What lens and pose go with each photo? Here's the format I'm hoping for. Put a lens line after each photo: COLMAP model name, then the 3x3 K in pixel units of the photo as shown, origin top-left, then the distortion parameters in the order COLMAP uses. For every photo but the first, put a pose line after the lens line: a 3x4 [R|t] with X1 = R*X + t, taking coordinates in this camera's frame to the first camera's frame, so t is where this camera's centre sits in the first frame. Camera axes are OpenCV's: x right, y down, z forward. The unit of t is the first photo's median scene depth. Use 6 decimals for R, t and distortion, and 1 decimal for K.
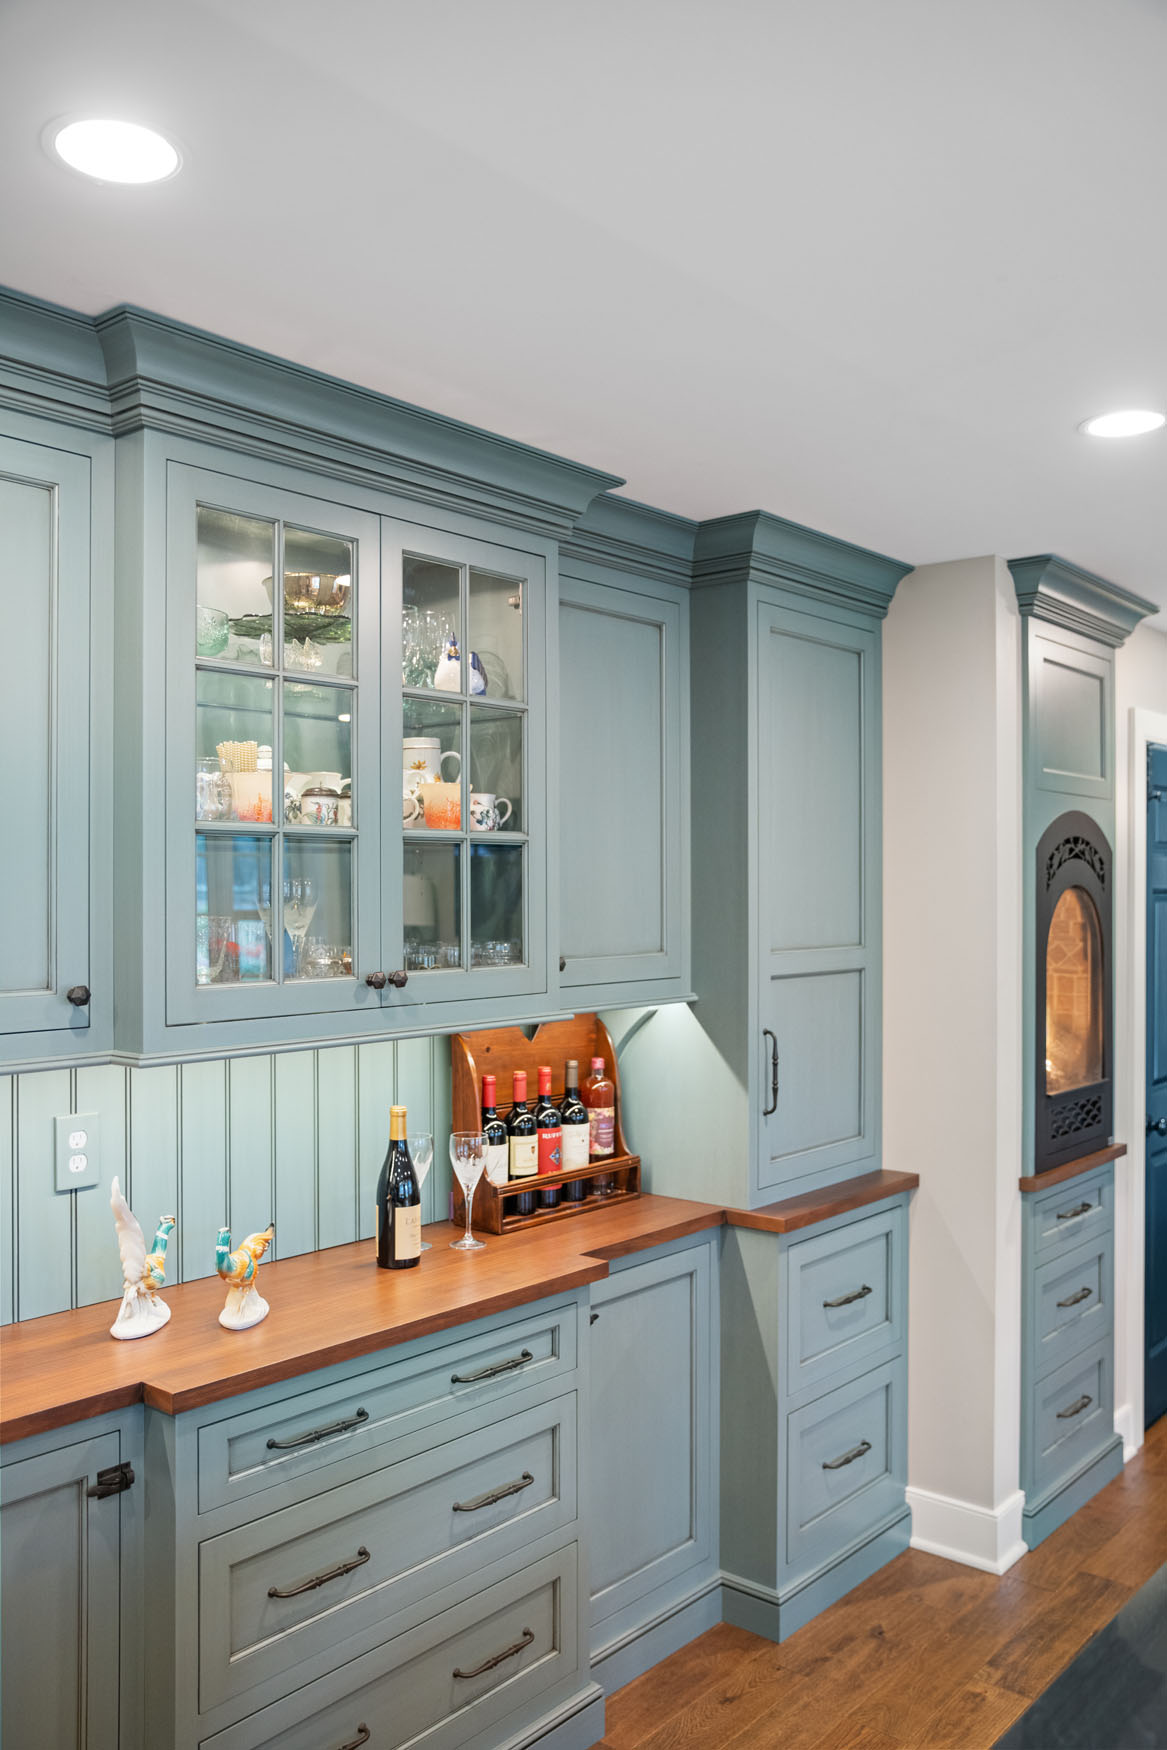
lens RADIAL K [[1438.2, 0, 583.3], [0, 1438.2, 913.9], [0, 0, 1]] dist [-0.054066, 0.014152]
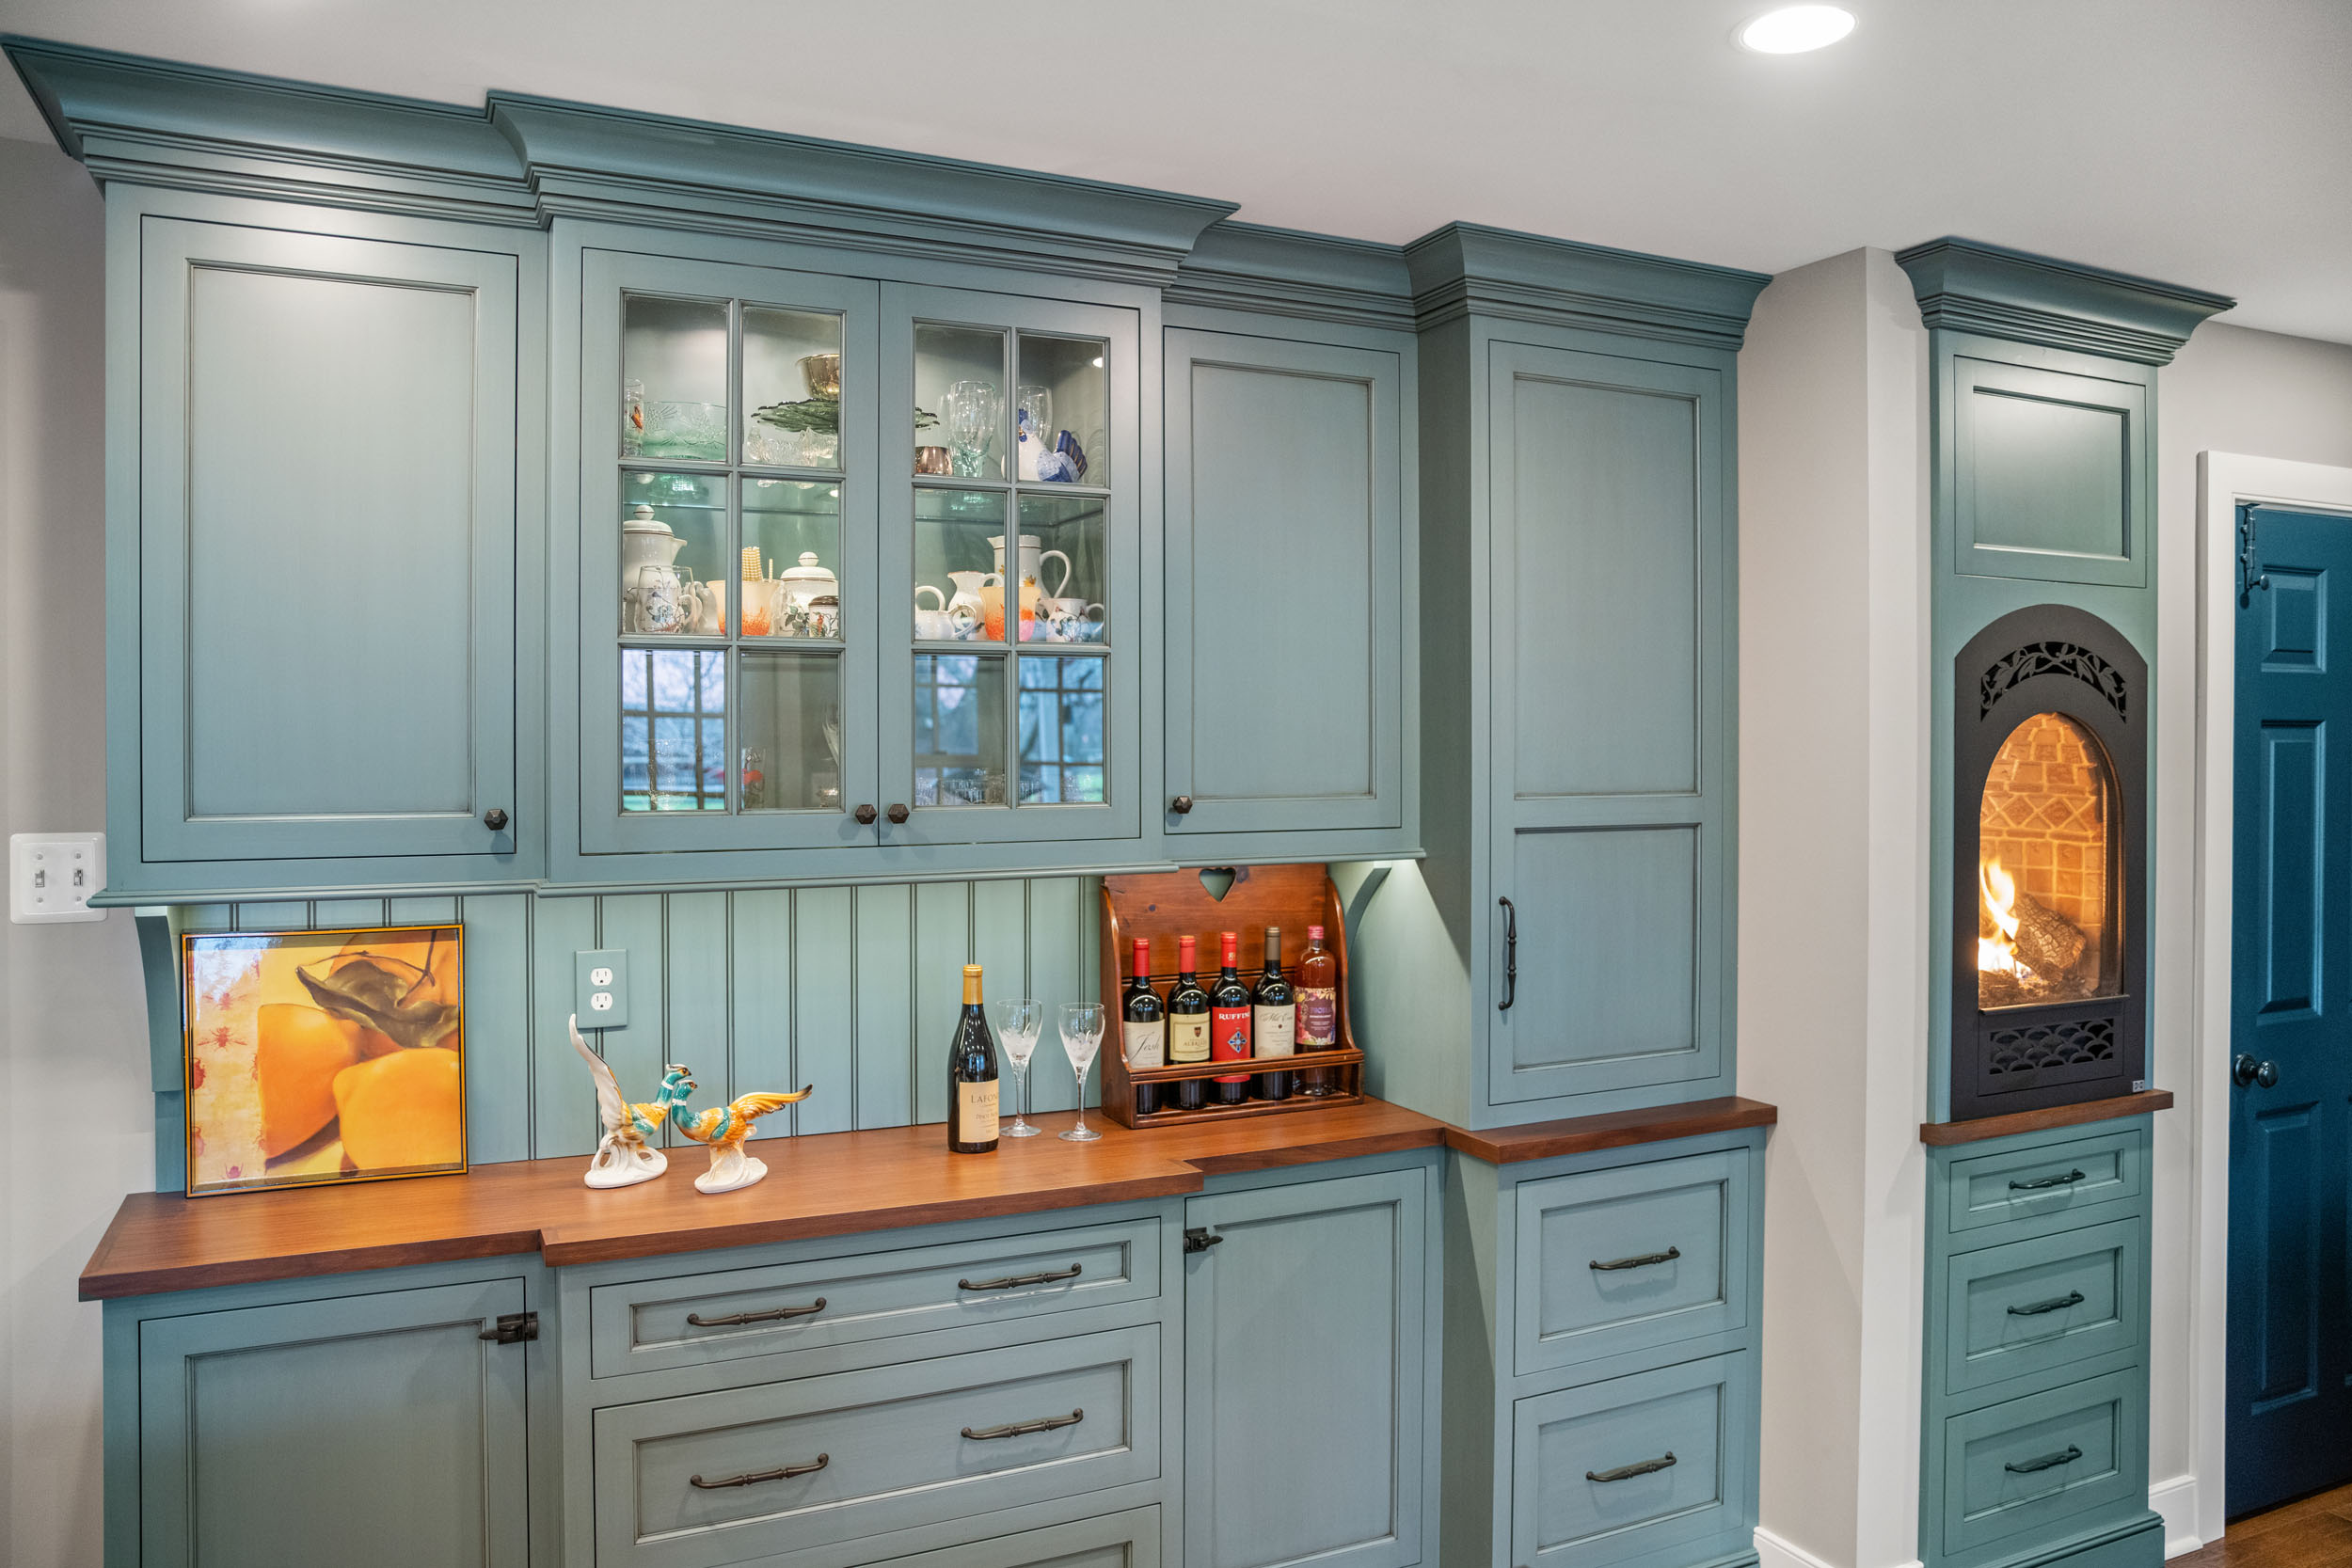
lens RADIAL K [[1664.9, 0, 1176.0], [0, 1664.9, 784.0], [0, 0, 1]] dist [-0.099825, 0.067552]
pose [[0.909244, 0.011630, -0.416102, 0.334482], [-0.008181, 0.999916, 0.010070, 0.012168], [0.416184, -0.005752, 0.909262, 0.123350]]
